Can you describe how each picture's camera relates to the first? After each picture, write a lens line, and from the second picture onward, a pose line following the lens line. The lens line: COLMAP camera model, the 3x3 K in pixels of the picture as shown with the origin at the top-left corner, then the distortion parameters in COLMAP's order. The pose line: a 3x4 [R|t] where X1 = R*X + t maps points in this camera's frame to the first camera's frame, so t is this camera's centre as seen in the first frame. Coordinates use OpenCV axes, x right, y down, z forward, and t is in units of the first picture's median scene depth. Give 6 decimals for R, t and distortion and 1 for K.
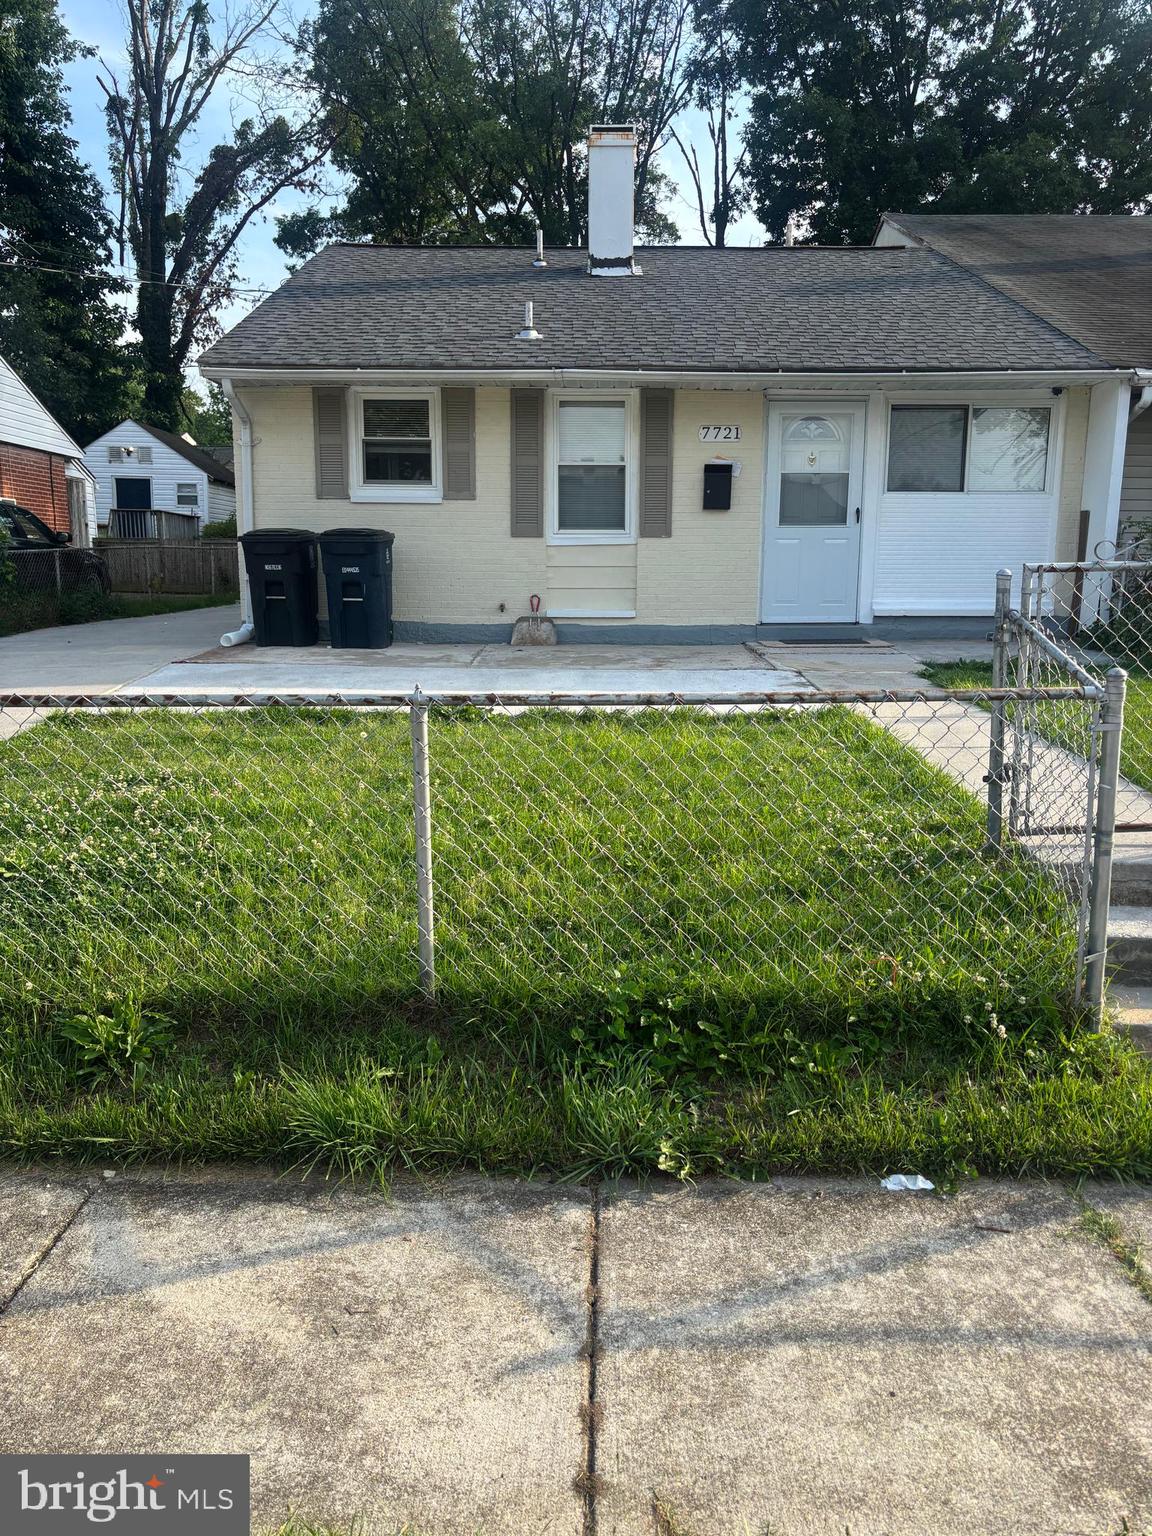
lens RADIAL K [[1167.2, 0, 578.1], [0, 1167.2, 770.3], [0, 0, 1]] dist [0.042624, -0.055231]
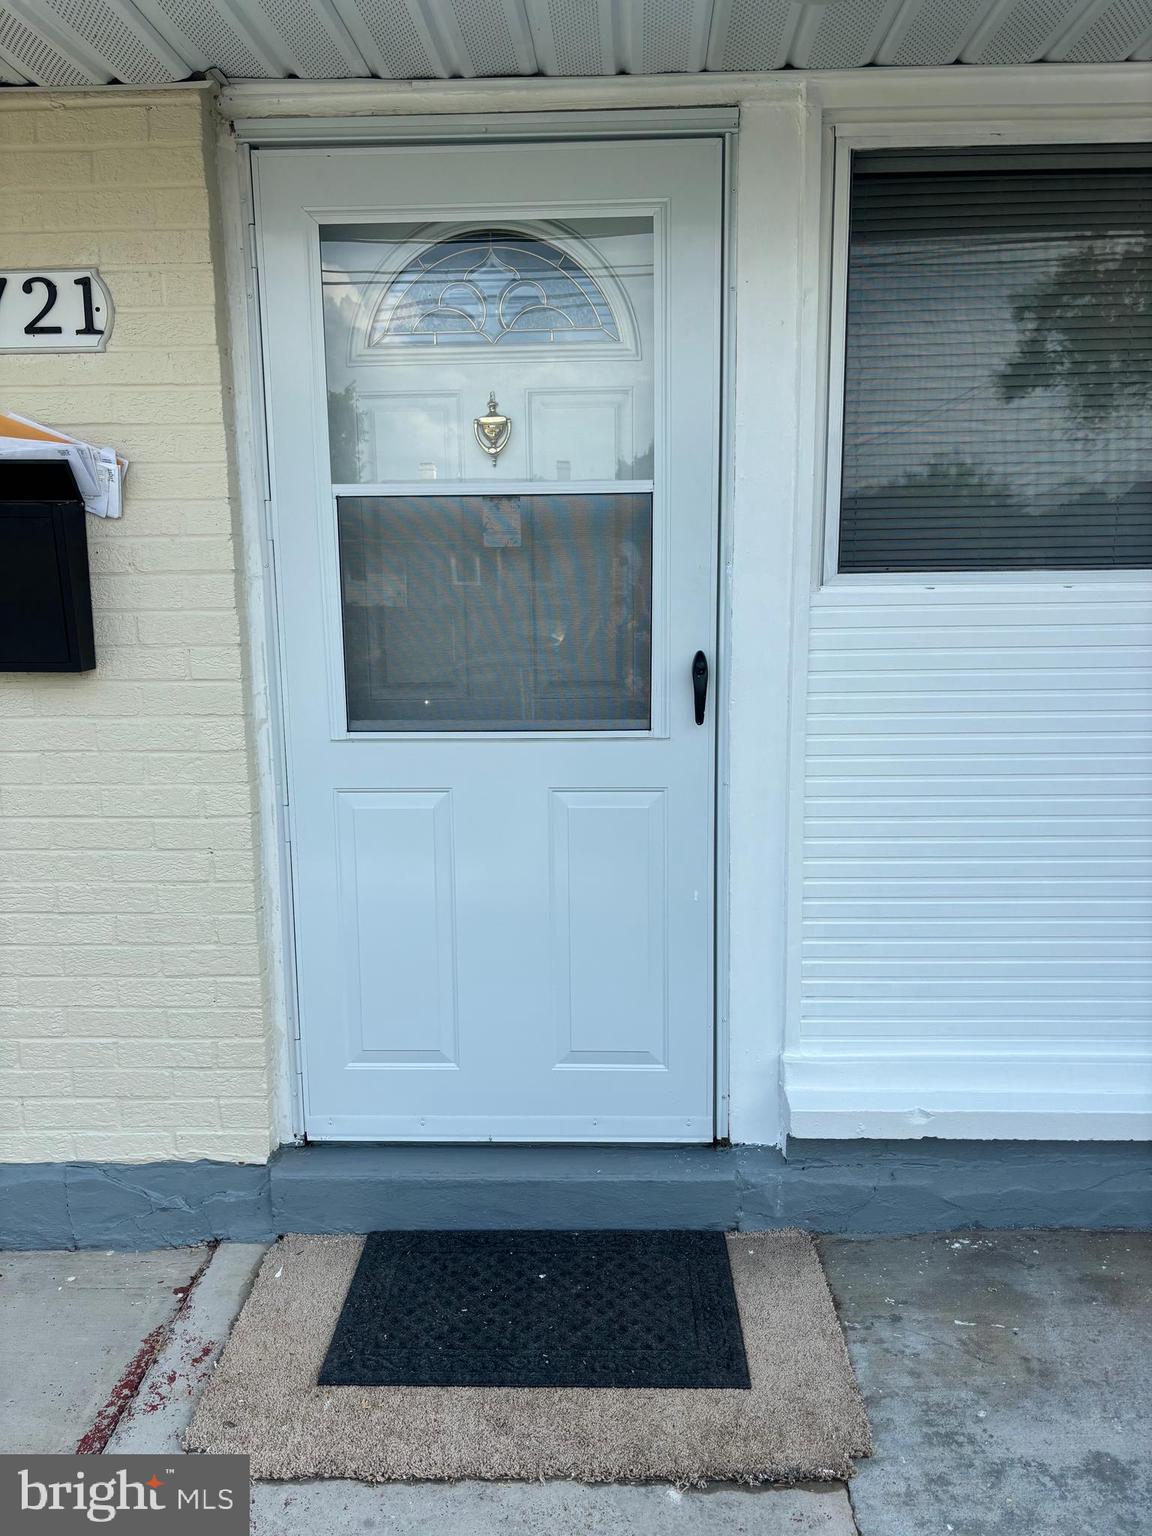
lens RADIAL K [[1167.2, 0, 574.5], [0, 1167.2, 764.3], [0, 0, 1]] dist [0.042624, -0.055231]
pose [[0.998538, -0.007091, -0.053581, 0.226393], [0.007145, 0.999974, 0.000809, -0.202924], [0.053574, -0.001191, 0.998563, 0.782795]]
